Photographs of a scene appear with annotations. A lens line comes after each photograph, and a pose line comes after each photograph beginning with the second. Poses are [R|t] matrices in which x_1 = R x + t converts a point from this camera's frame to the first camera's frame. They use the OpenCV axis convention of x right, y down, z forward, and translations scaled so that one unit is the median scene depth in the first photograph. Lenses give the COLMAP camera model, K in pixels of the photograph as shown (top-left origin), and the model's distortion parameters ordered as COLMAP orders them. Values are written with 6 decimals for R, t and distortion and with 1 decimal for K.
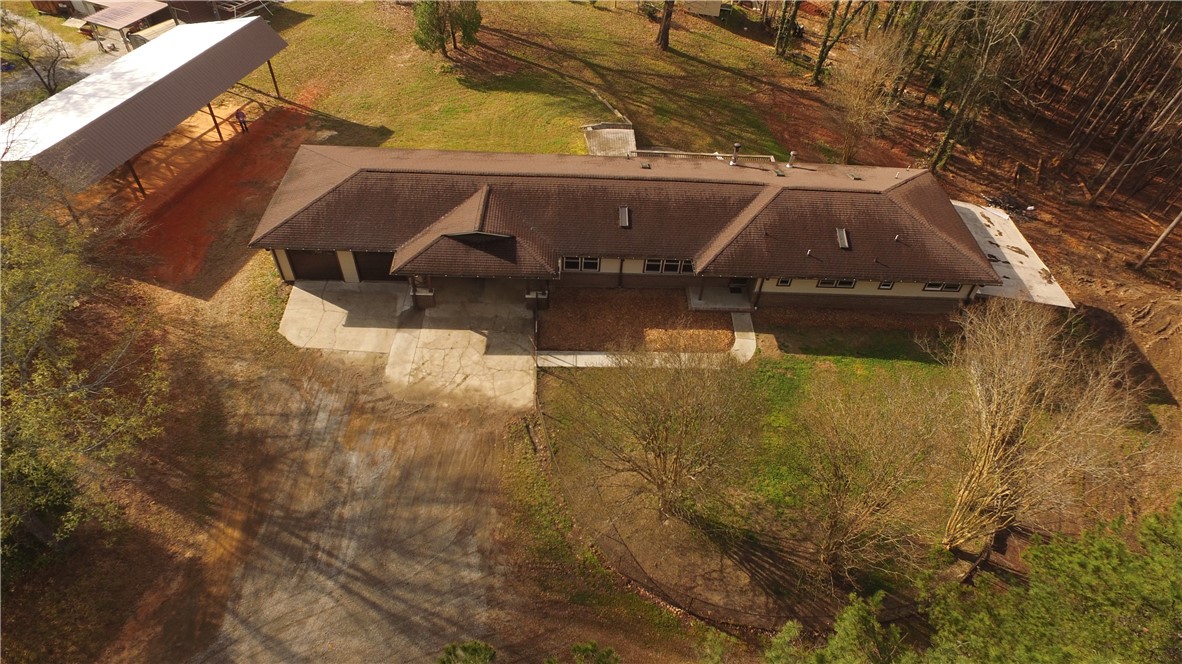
lens RADIAL K [[679.2, 0, 591.0], [0, 679.2, 332.0], [0, 0, 1]] dist [-0.003113, -0.000293]
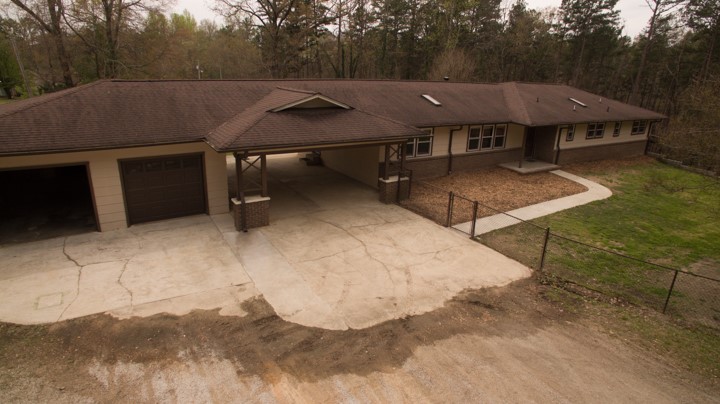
lens RADIAL K [[420.4, 0, 360.0], [0, 420.4, 202.0], [0, 0, 1]] dist [-0.126679, 0.087581]
pose [[0.851042, -0.185189, 0.491358, -0.345805], [0.381446, 0.861116, -0.336124, 0.109319], [-0.360869, 0.473482, 0.803485, 0.638751]]
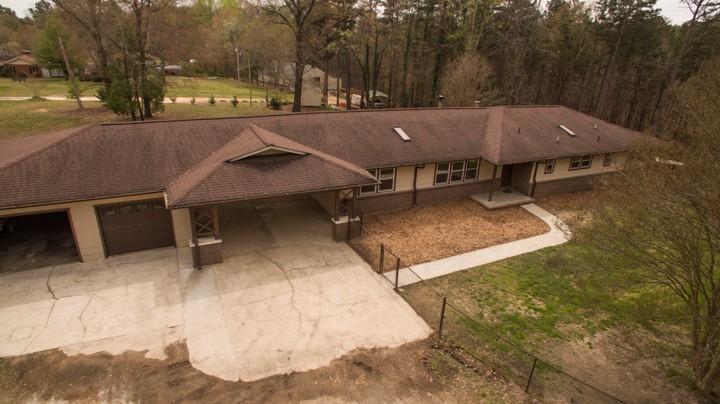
lens RADIAL K [[420.4, 0, 360.0], [0, 420.4, 202.0], [0, 0, 1]] dist [-0.126679, 0.087581]
pose [[0.907105, -0.166745, 0.386468, -0.256565], [0.300914, 0.898909, -0.318454, 0.092993], [-0.294299, 0.405165, 0.865581, 0.534642]]
